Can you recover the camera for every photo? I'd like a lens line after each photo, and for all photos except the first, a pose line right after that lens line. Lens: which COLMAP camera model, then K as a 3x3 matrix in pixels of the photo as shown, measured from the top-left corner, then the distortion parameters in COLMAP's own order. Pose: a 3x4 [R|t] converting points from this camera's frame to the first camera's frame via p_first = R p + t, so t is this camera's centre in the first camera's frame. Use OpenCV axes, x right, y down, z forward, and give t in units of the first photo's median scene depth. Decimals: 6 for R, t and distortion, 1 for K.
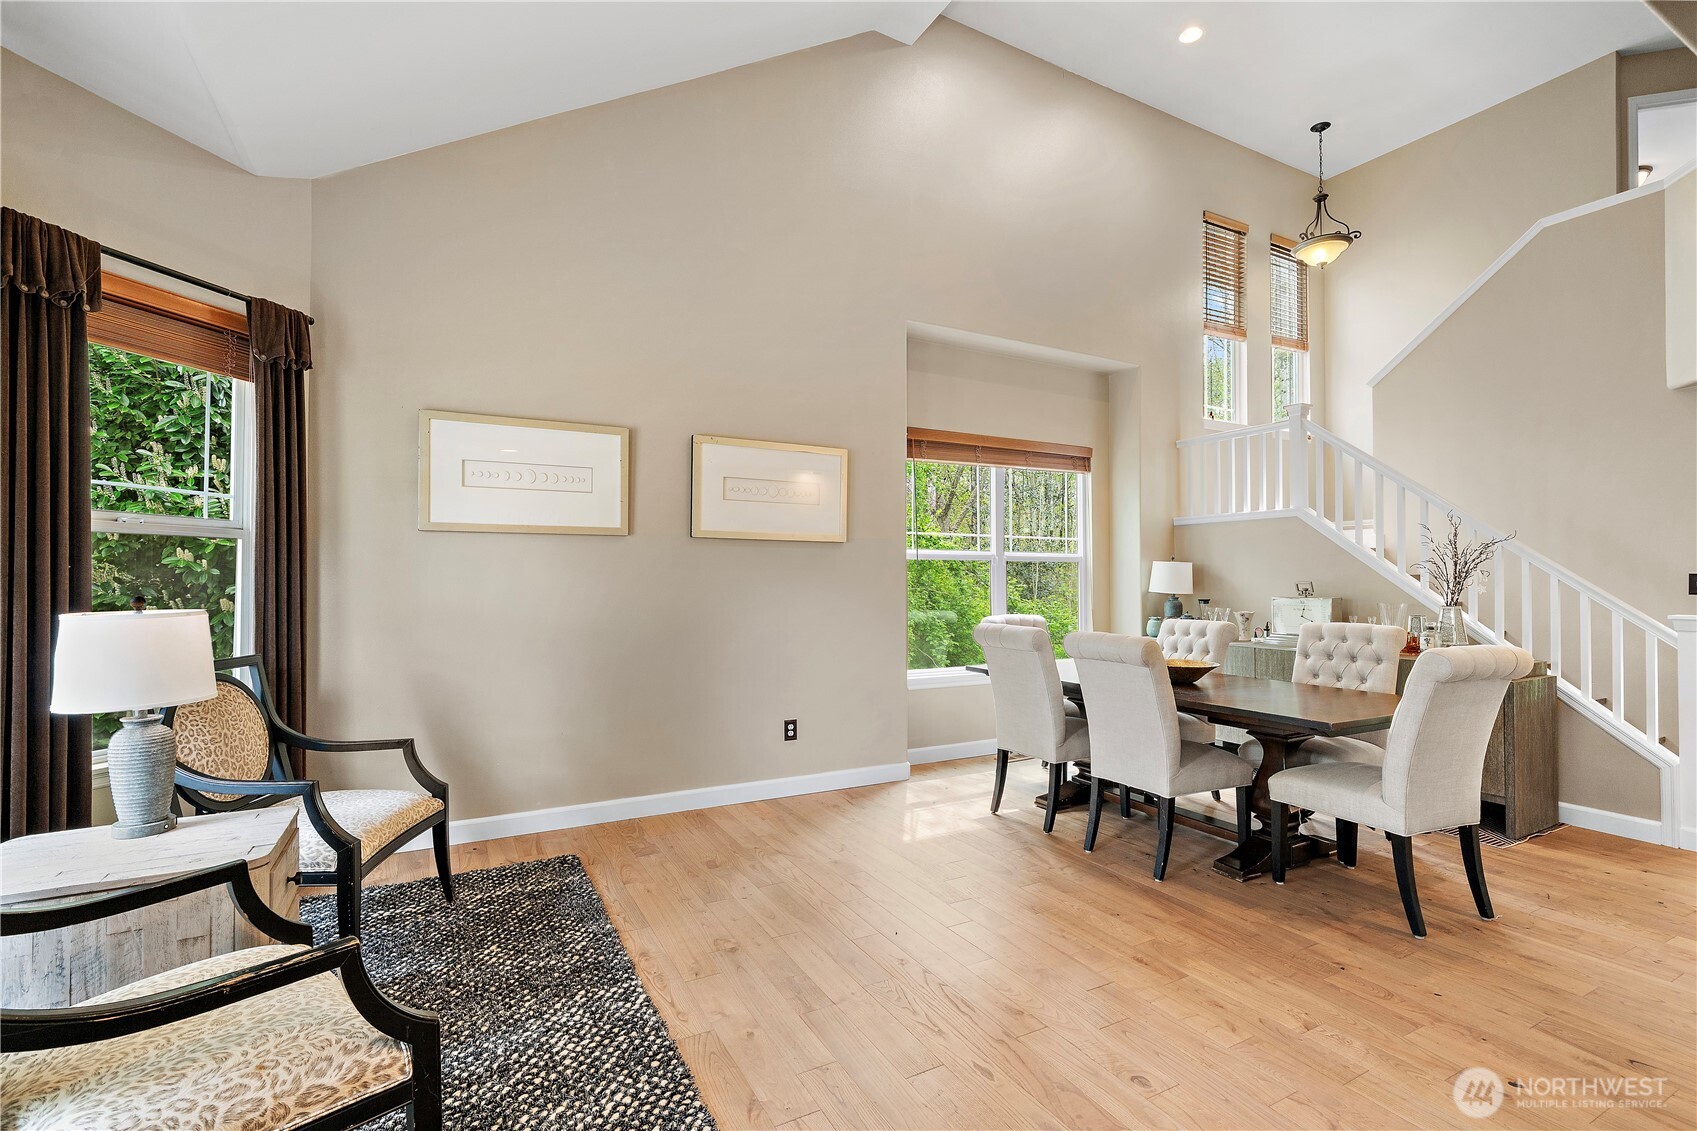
lens RADIAL K [[760.2, 0, 848.5], [0, 760.2, 565.5], [0, 0, 1]] dist [0.024174, 0.000011]
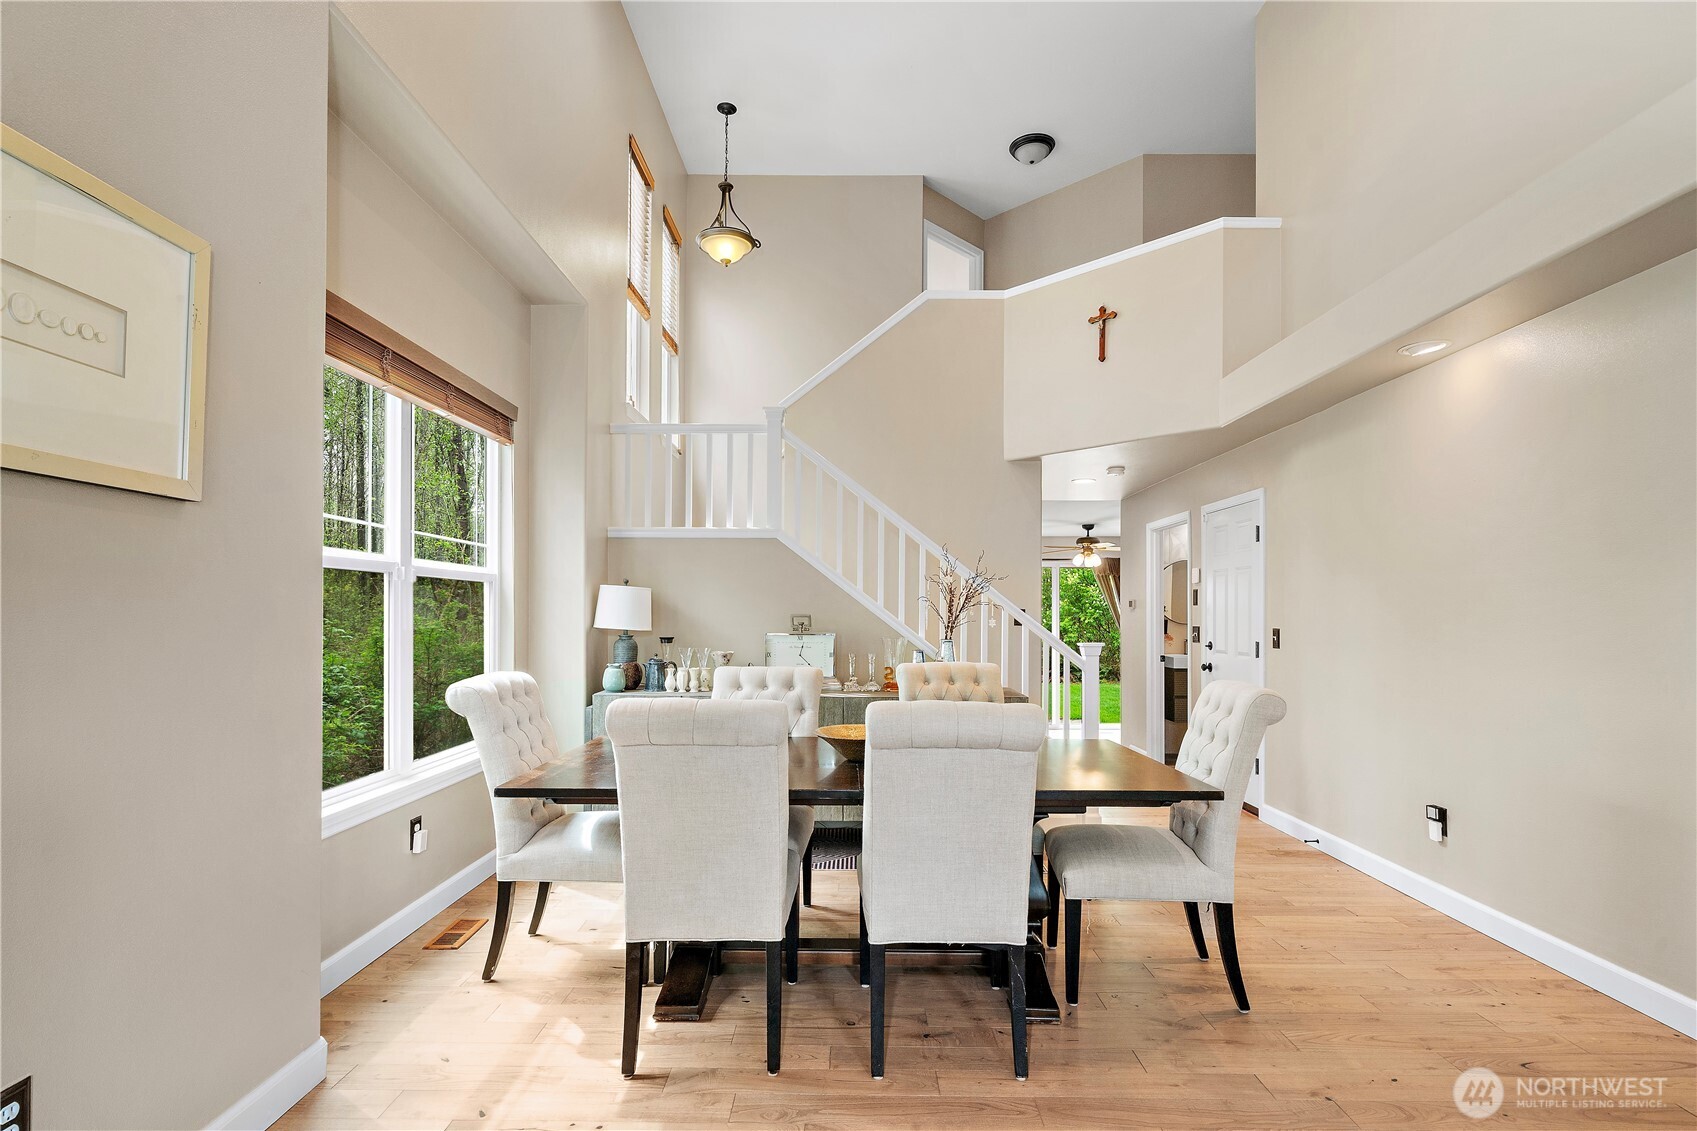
lens RADIAL K [[814.5, 0, 847.6], [0, 814.5, 606.1], [0, 0, 1]] dist [-0.000334, -0.000054]
pose [[0.488615, 0.015461, 0.872362, -0.156589], [-0.022548, 0.999733, -0.005090, 0.013285], [-0.872208, -0.017183, 0.488833, 0.467711]]
